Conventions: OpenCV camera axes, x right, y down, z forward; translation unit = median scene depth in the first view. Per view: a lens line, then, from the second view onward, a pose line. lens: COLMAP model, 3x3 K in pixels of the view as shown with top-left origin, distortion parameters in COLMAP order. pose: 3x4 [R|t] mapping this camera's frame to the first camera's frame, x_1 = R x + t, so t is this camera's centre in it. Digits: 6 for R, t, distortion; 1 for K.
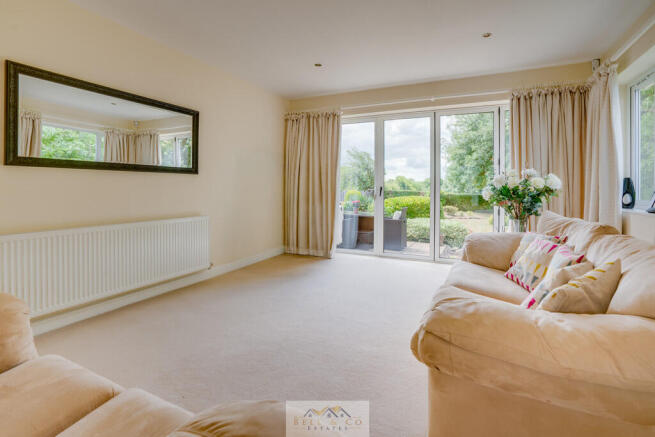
lens RADIAL K [[311.1, 0, 338.8], [0, 311.1, 183.0], [0, 0, 1]] dist [-0.007410, 0.004981]
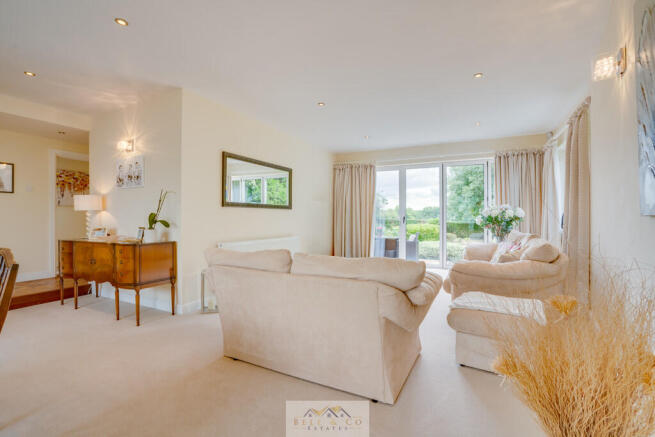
lens RADIAL K [[311.1, 0, 332.5], [0, 311.1, 213.5], [0, 0, 1]] dist [-0.007410, 0.004981]
pose [[0.999919, -0.008312, -0.009647, -0.180300], [0.008345, 0.999960, 0.003313, -0.008983], [0.009619, -0.003394, 0.999948, -0.420555]]
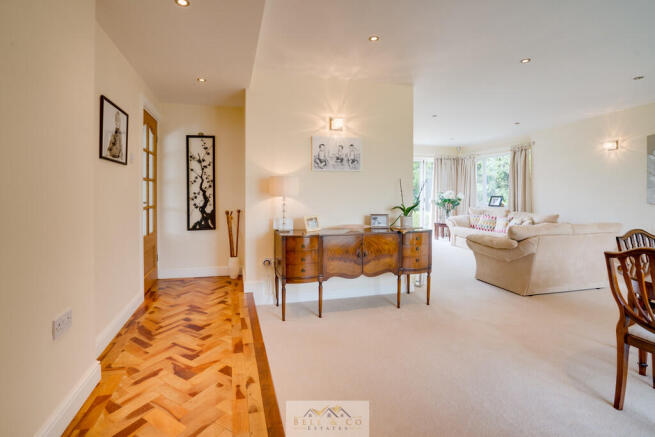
lens RADIAL K [[311.1, 0, 320.5], [0, 311.1, 192.0], [0, 0, 1]] dist [-0.007410, 0.004981]
pose [[0.753444, -0.000240, 0.657512, -1.283664], [-0.009274, 0.999897, 0.010993, -0.037507], [-0.657447, -0.014380, 0.753364, -0.124741]]
